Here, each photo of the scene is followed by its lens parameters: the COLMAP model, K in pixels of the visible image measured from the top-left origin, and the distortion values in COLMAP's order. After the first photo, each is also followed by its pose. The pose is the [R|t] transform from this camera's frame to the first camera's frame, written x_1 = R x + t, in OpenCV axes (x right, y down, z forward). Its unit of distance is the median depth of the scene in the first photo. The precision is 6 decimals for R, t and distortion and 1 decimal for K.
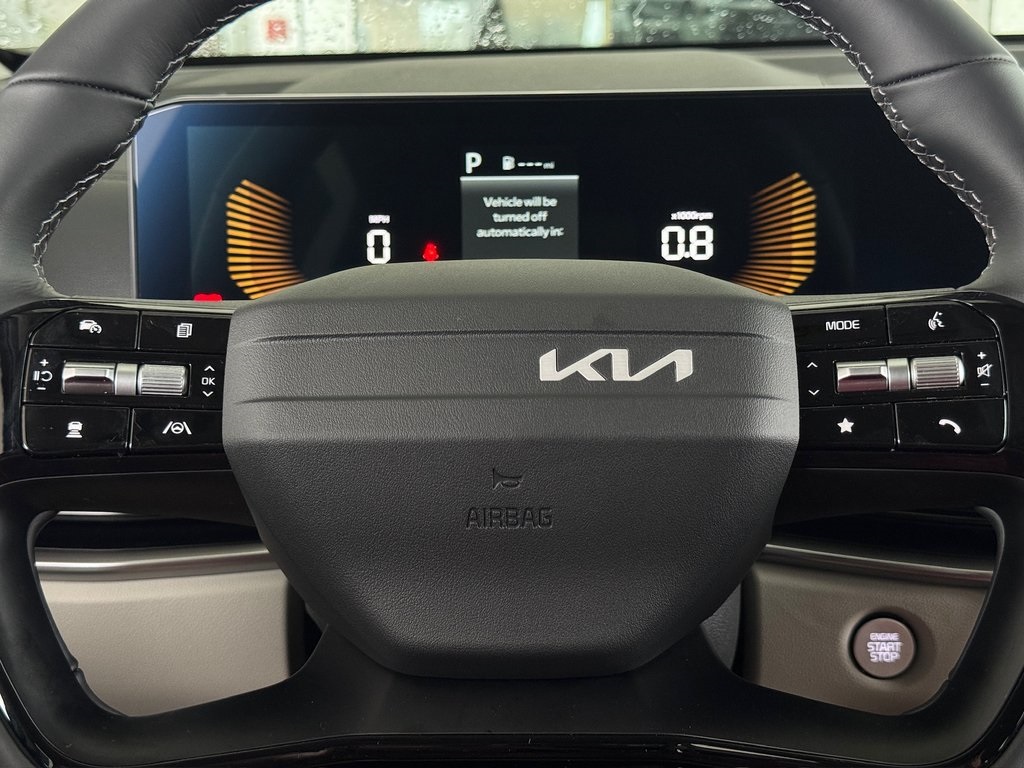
lens RADIAL K [[1440.9, 0, 511.6], [0, 1440.9, 453.7], [0, 0, 1]] dist [0.020884, 0.530024]
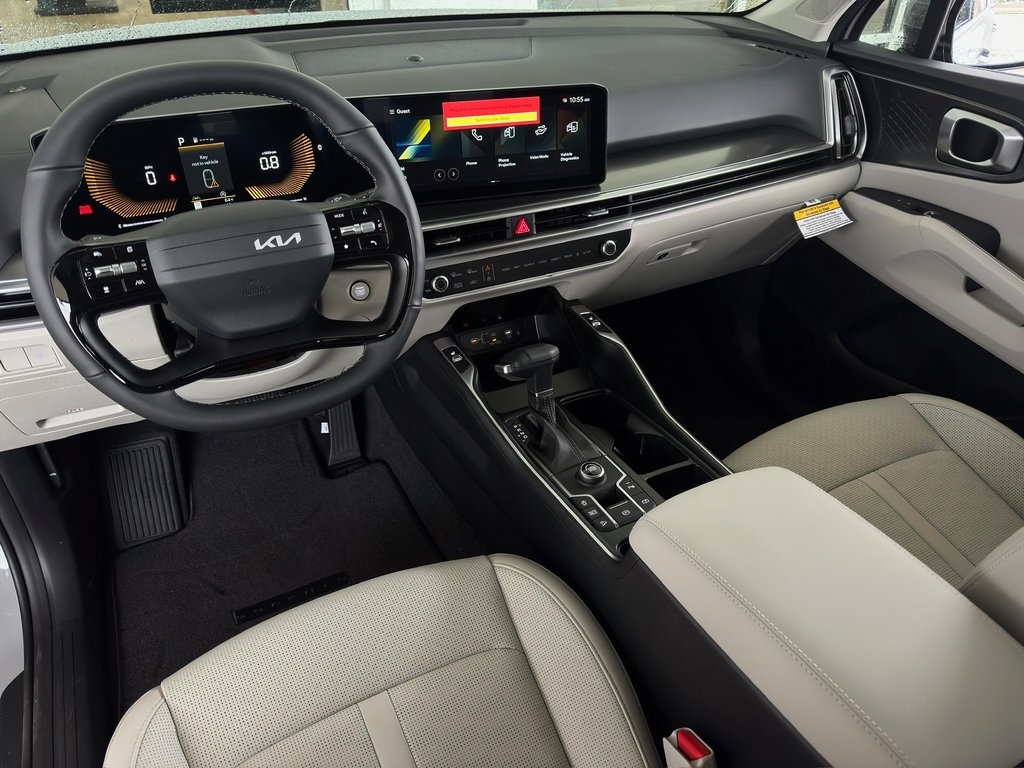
lens RADIAL K [[718.1, 0, 512.0], [0, 718.1, 384.0], [0, 0, 1]] dist [0.083508, -0.141839]
pose [[0.873759, -0.250339, 0.416984, -0.235987], [0.093879, 0.928045, 0.360442, -0.304088], [-0.477213, -0.275793, 0.834389, -0.764891]]
